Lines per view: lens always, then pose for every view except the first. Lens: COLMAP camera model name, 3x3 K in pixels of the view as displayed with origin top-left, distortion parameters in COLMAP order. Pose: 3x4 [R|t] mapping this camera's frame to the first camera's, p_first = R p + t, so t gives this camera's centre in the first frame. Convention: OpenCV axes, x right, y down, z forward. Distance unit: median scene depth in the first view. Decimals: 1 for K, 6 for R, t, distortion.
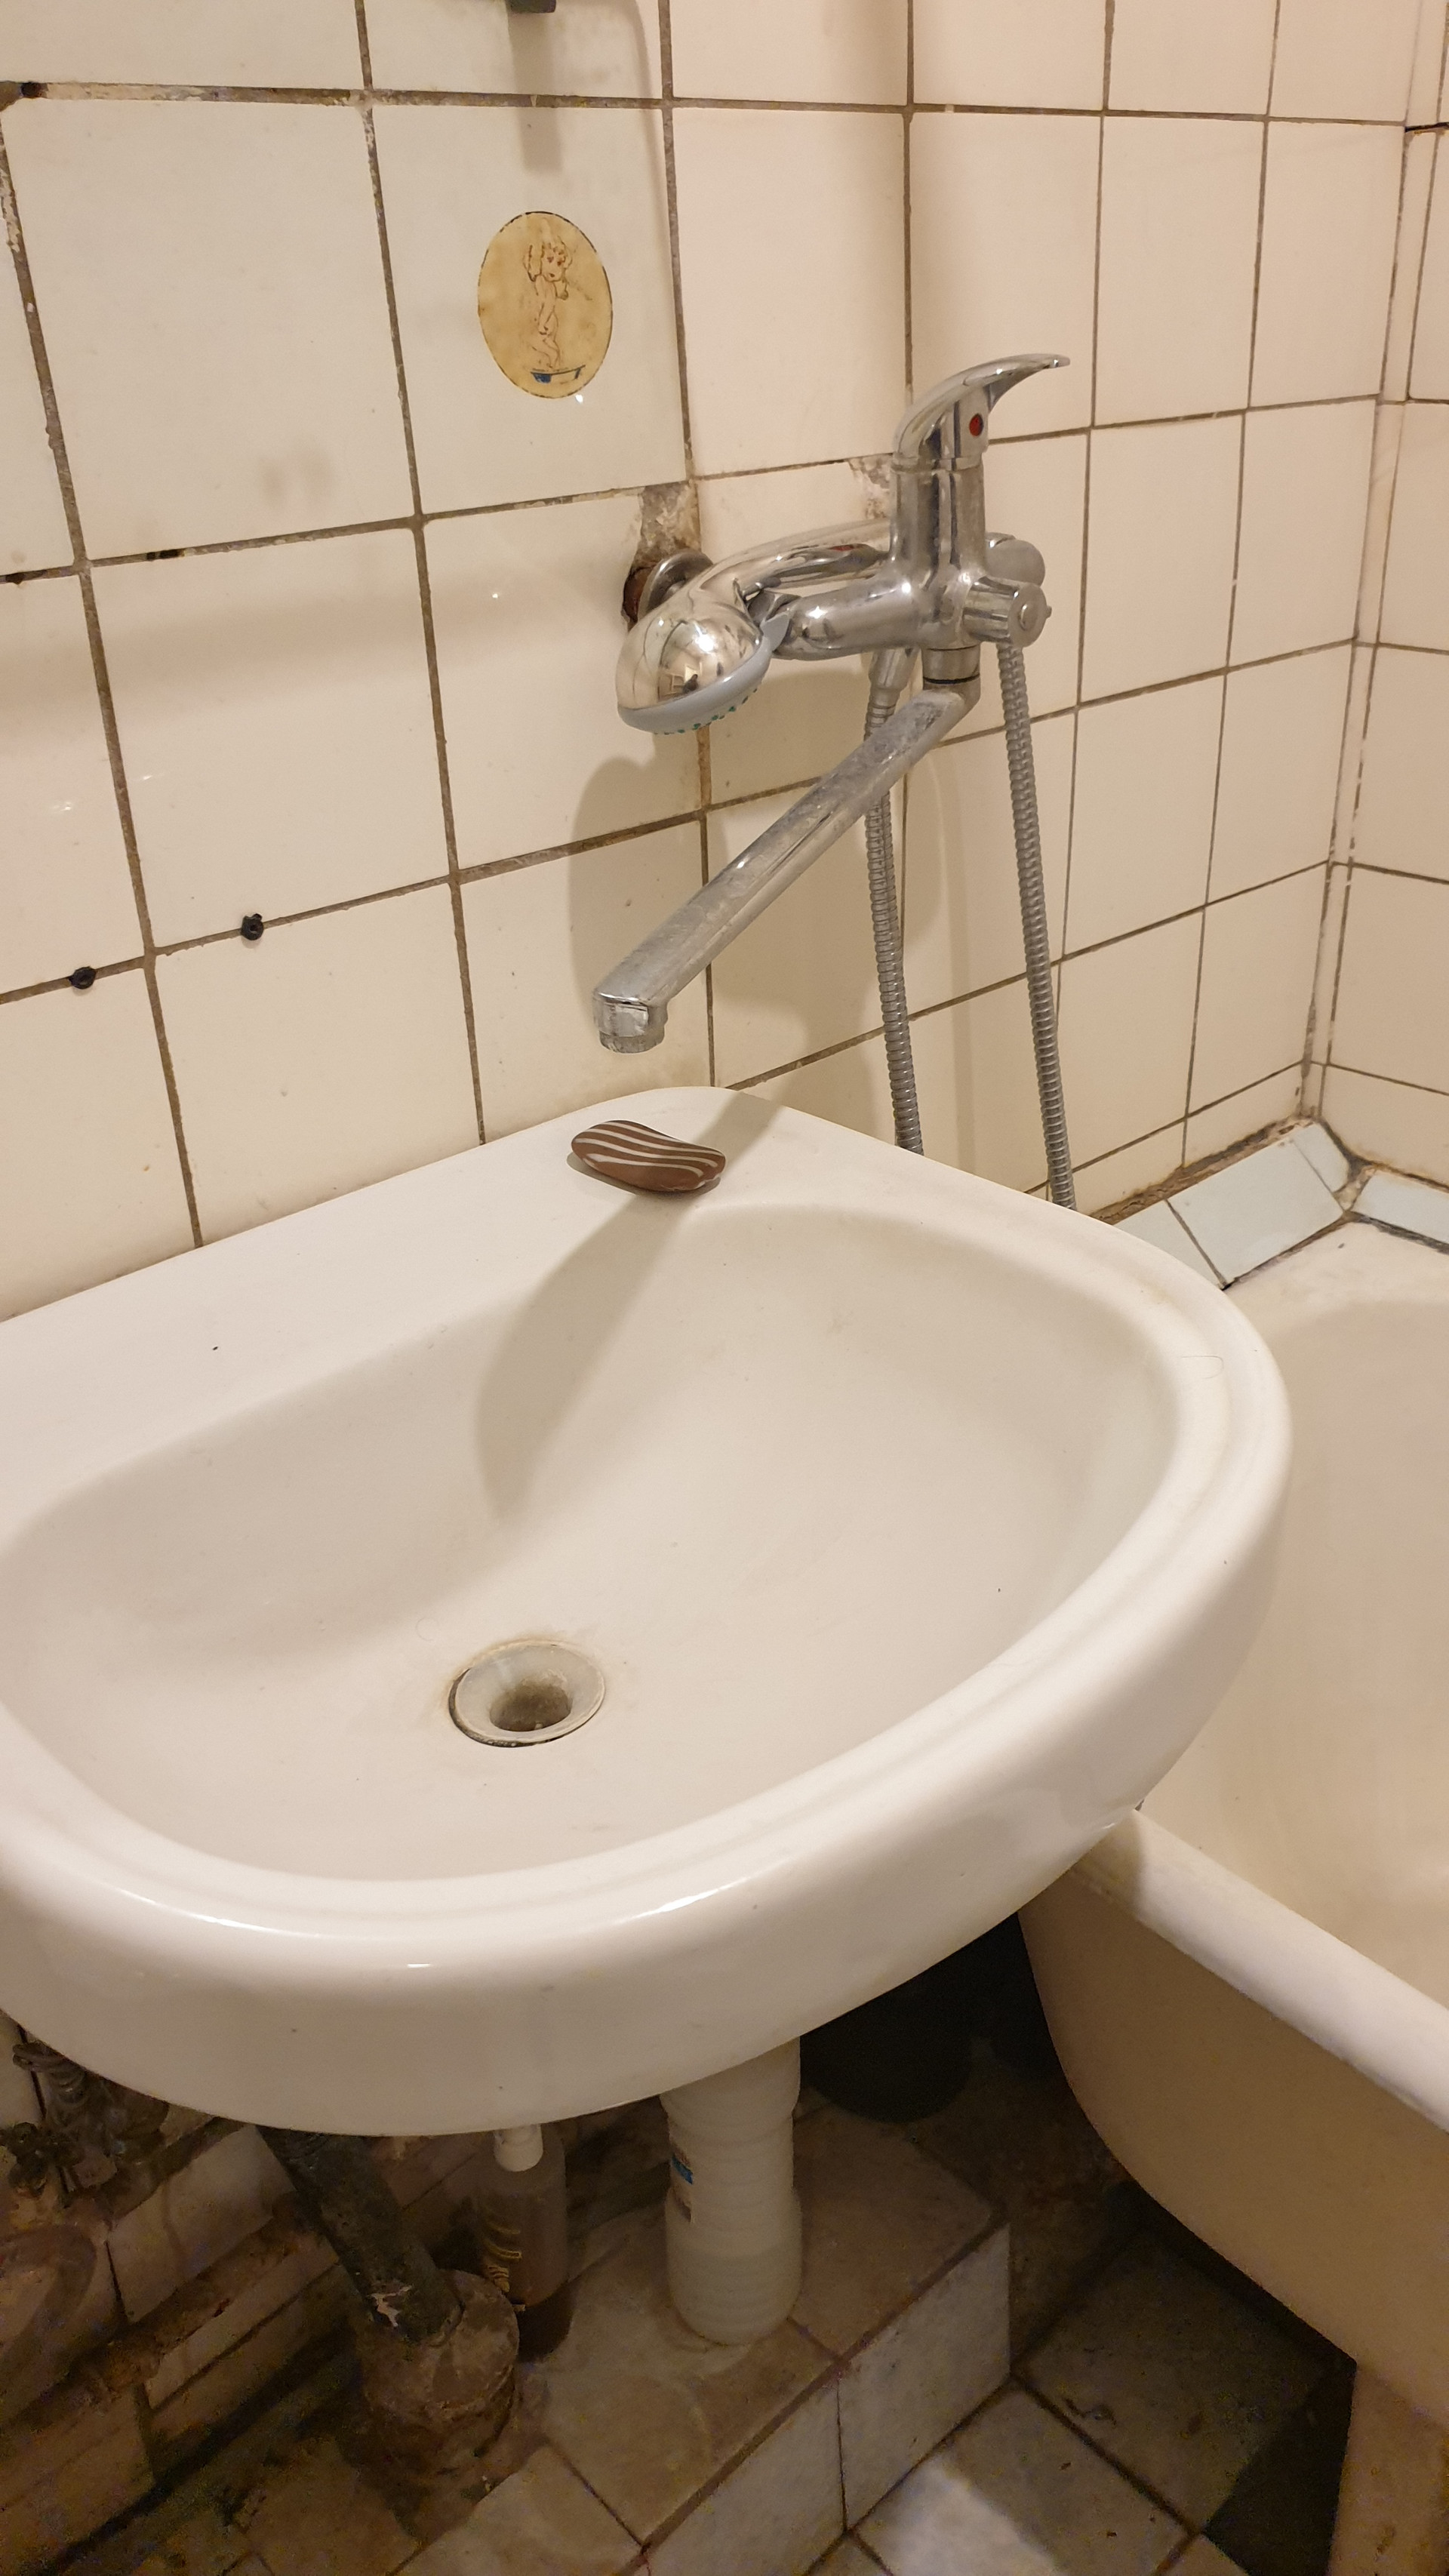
lens RADIAL K [[1933.8, 0, 758.1], [0, 1933.8, 1269.8], [0, 0, 1]] dist [-0.000370, 0.000011]
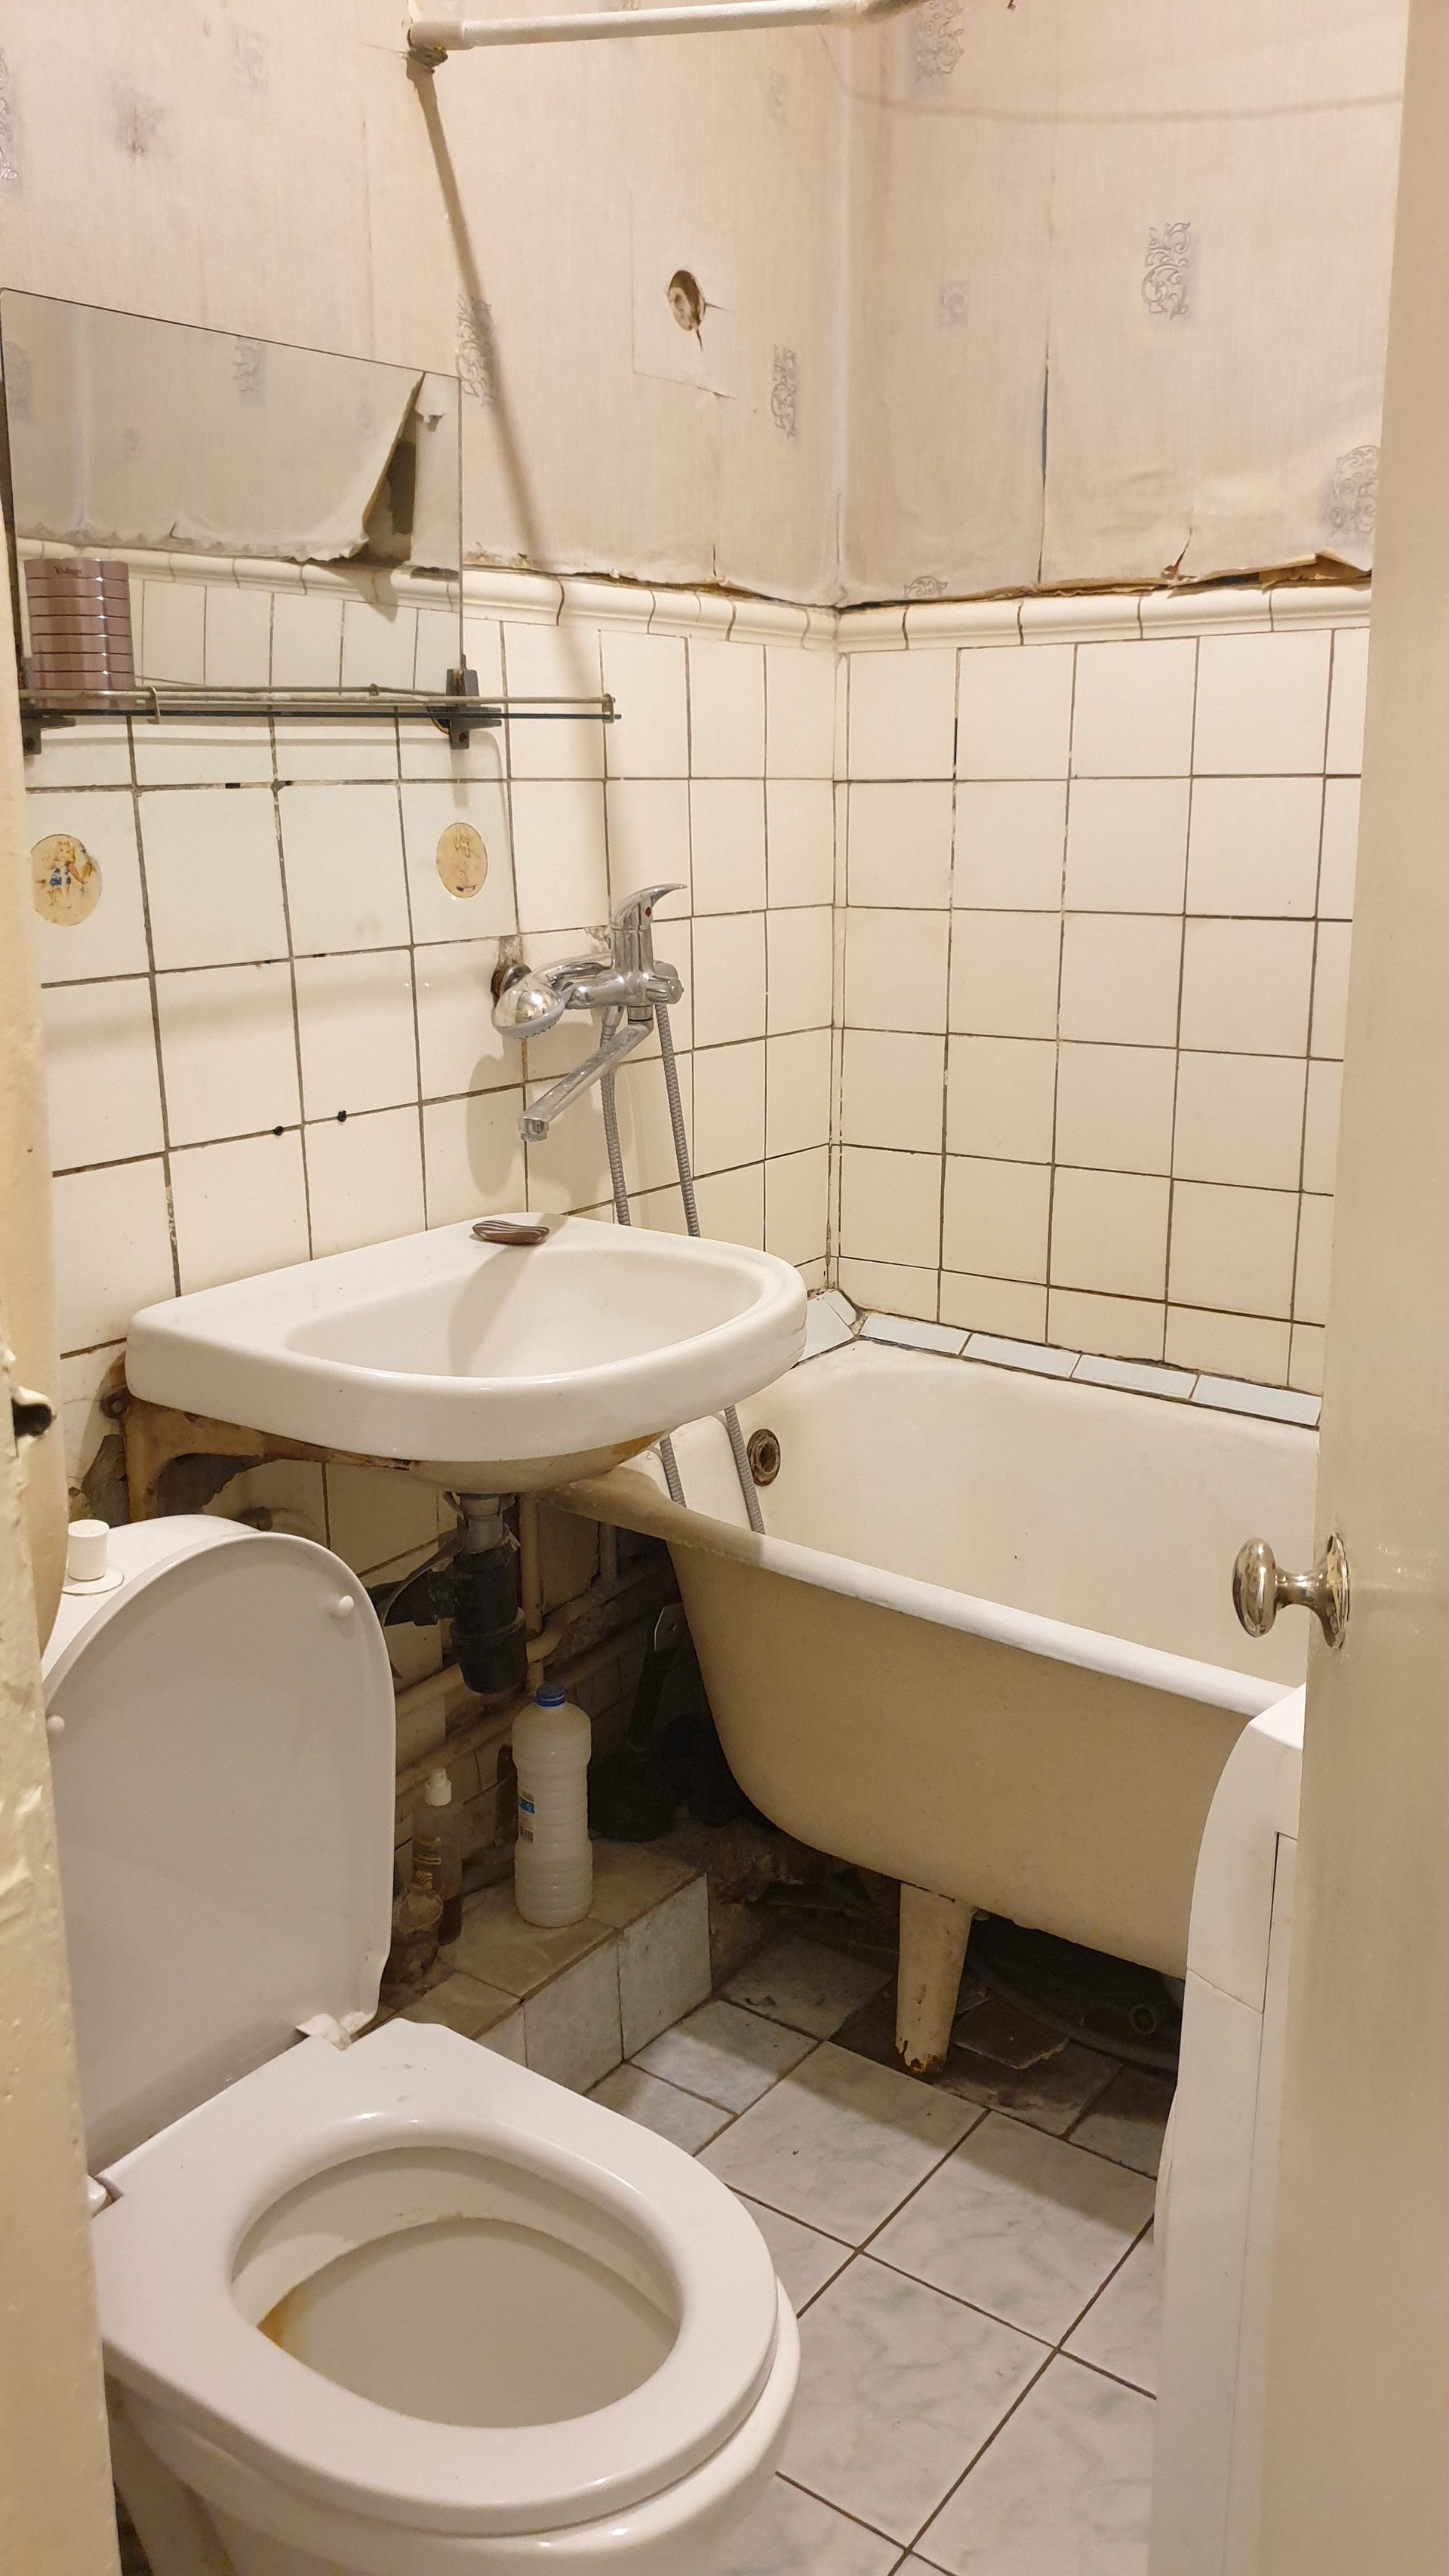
lens RADIAL K [[2009.8, 0, 724.5], [0, 2009.8, 1288.0], [0, 0, 1]] dist [0.118781, -0.000249]
pose [[0.981238, -0.021106, 0.191644, -0.250921], [0.065512, 0.971348, -0.228453, 0.518903], [-0.181331, 0.236721, 0.954506, -1.131904]]
